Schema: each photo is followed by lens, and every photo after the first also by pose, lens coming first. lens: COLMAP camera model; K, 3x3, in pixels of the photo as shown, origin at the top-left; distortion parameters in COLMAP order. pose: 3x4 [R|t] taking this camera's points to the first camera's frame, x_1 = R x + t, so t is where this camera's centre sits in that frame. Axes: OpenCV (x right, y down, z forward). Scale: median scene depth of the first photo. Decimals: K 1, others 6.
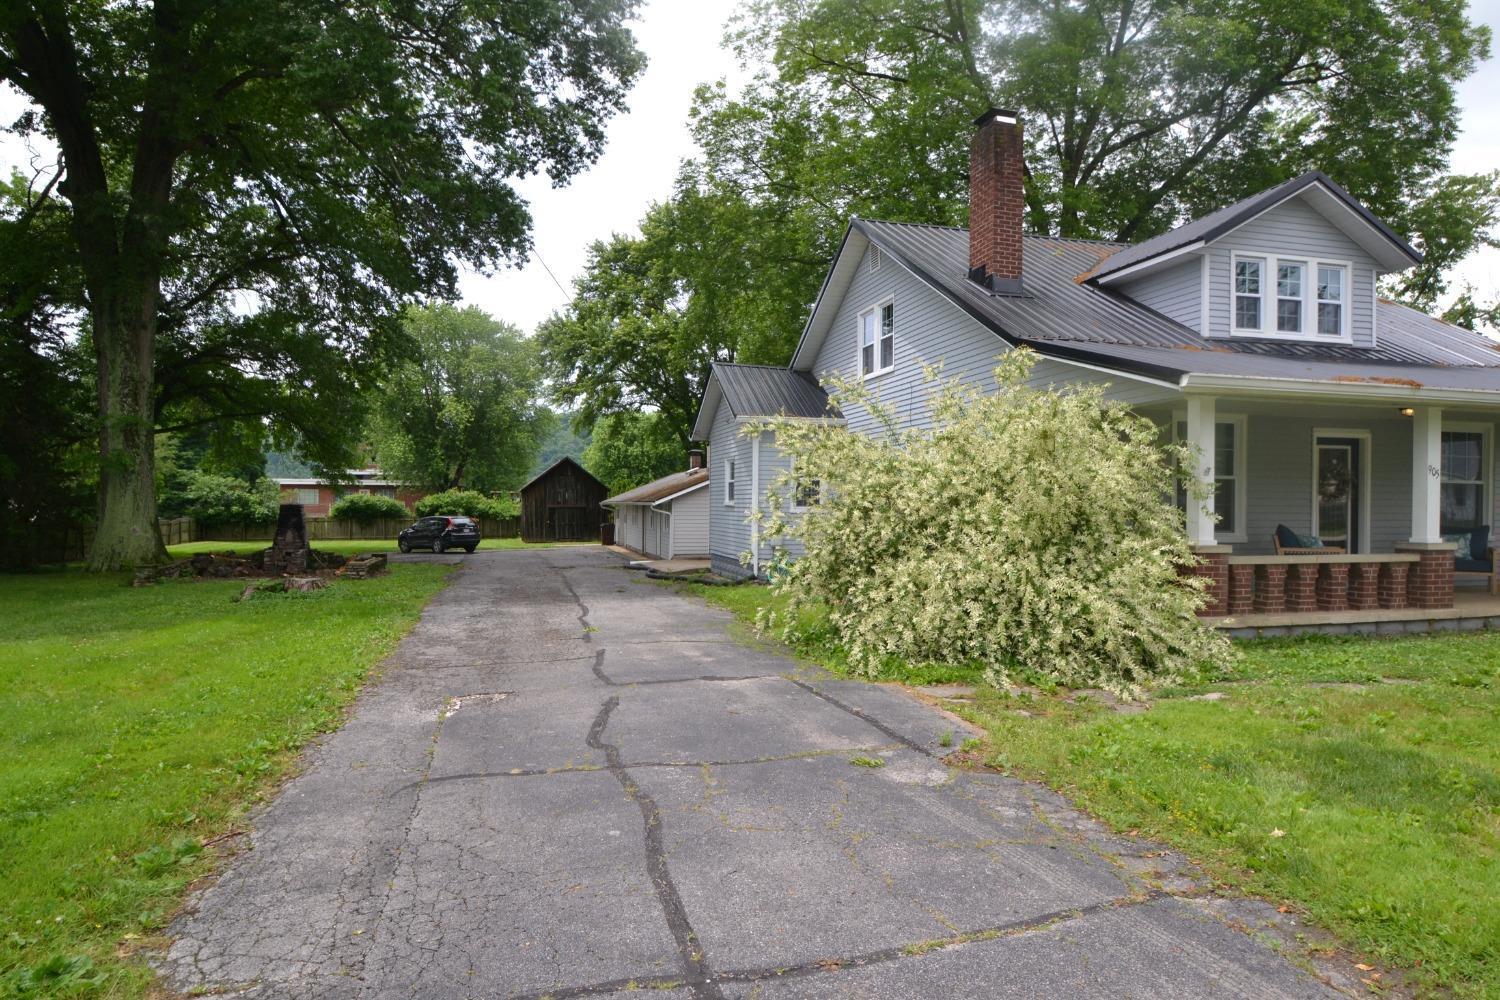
lens RADIAL K [[875.4, 0, 750.0], [0, 875.4, 500.0], [0, 0, 1]] dist [0.000643, 0.000463]
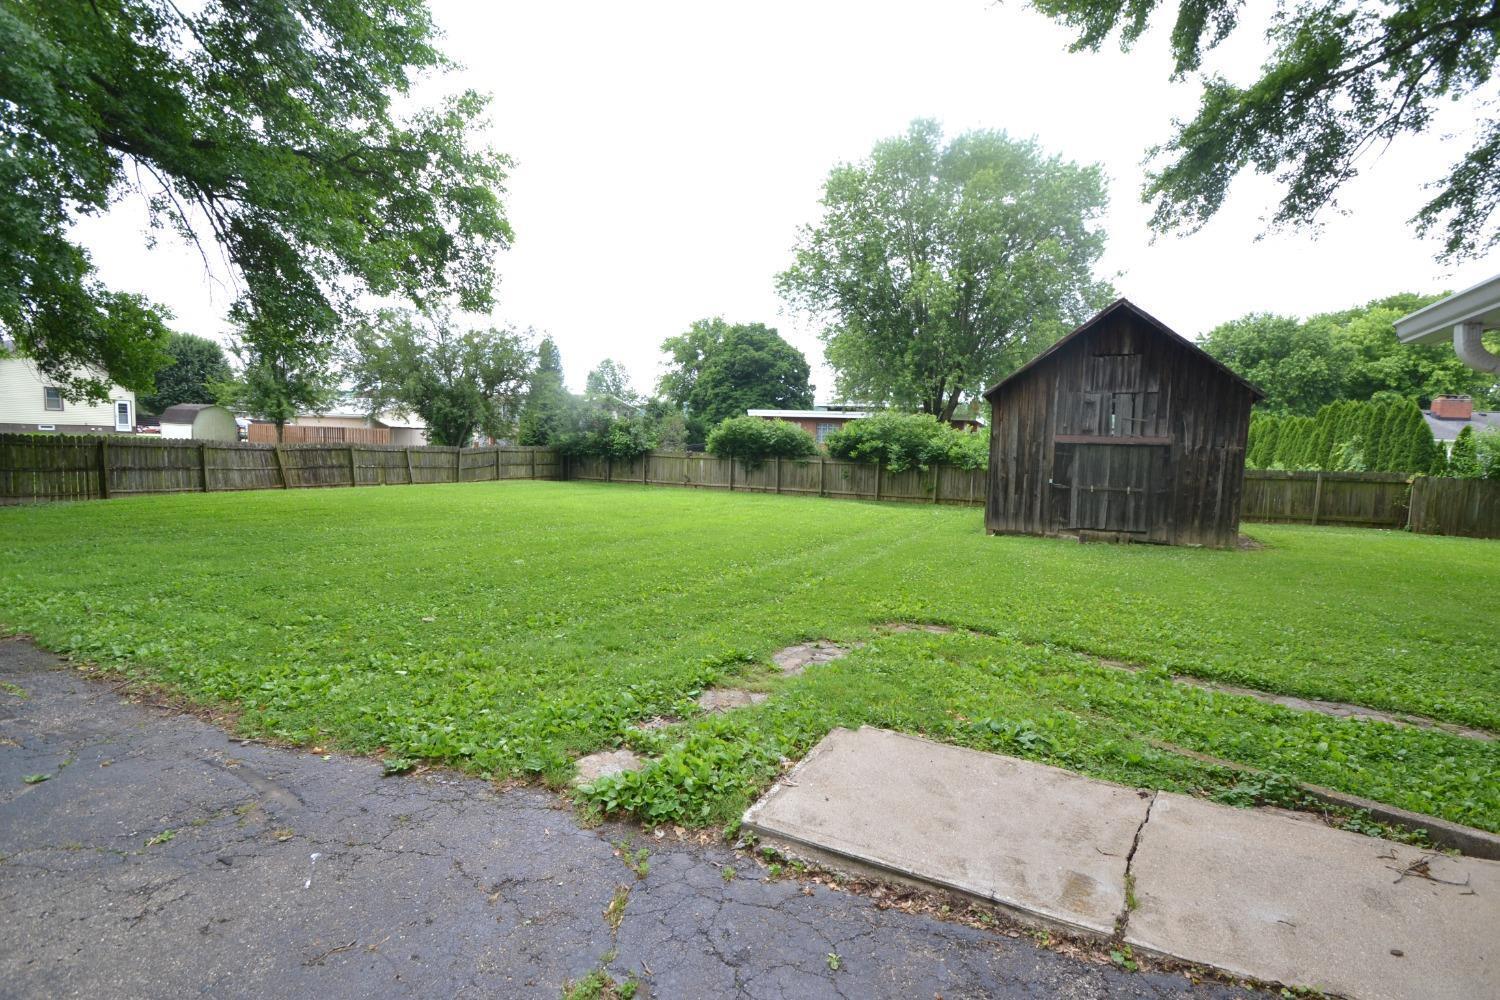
lens RADIAL K [[658.3, 0, 750.0], [0, 658.3, 500.0], [0, 0, 1]] dist [-0.002123, -0.000310]
pose [[0.733771, 0.076113, -0.675120, -0.133232], [-0.026975, 0.996185, 0.082991, 0.013484], [0.678861, -0.042685, 0.733025, 0.691705]]
